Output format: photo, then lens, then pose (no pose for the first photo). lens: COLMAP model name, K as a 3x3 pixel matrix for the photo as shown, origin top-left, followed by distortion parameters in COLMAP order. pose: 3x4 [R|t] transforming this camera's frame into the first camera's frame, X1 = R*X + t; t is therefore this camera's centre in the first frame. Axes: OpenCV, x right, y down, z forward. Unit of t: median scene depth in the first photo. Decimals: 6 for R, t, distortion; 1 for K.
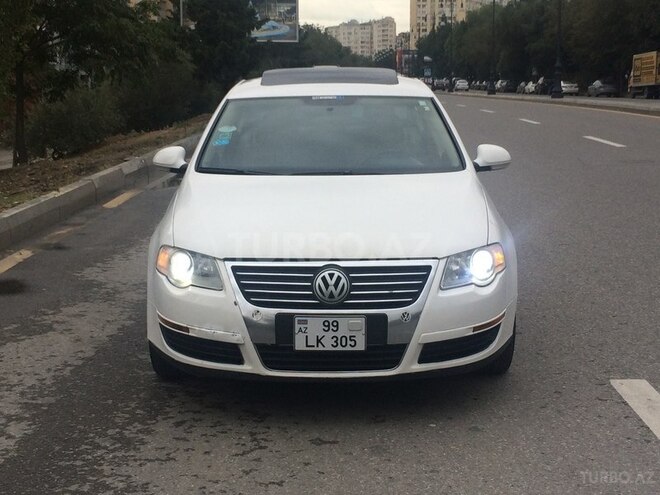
lens RADIAL K [[1099.8, 0, 328.1], [0, 1099.8, 240.1], [0, 0, 1]] dist [0.064253, 0.000000]
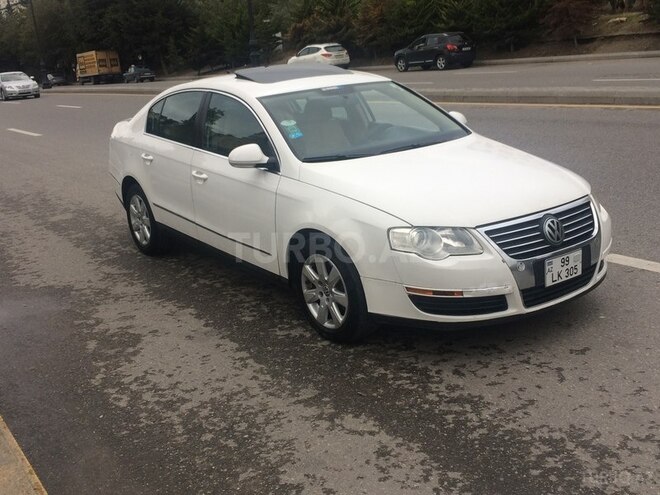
lens RADIAL K [[735.7, 0, 326.8], [0, 735.7, 247.9], [0, 0, 1]] dist [0.027034, 0.000000]
pose [[0.805022, -0.209844, 0.554892, -0.669091], [0.158083, 0.977410, 0.140286, -0.096720], [-0.571795, -0.025214, 0.820009, 0.457362]]
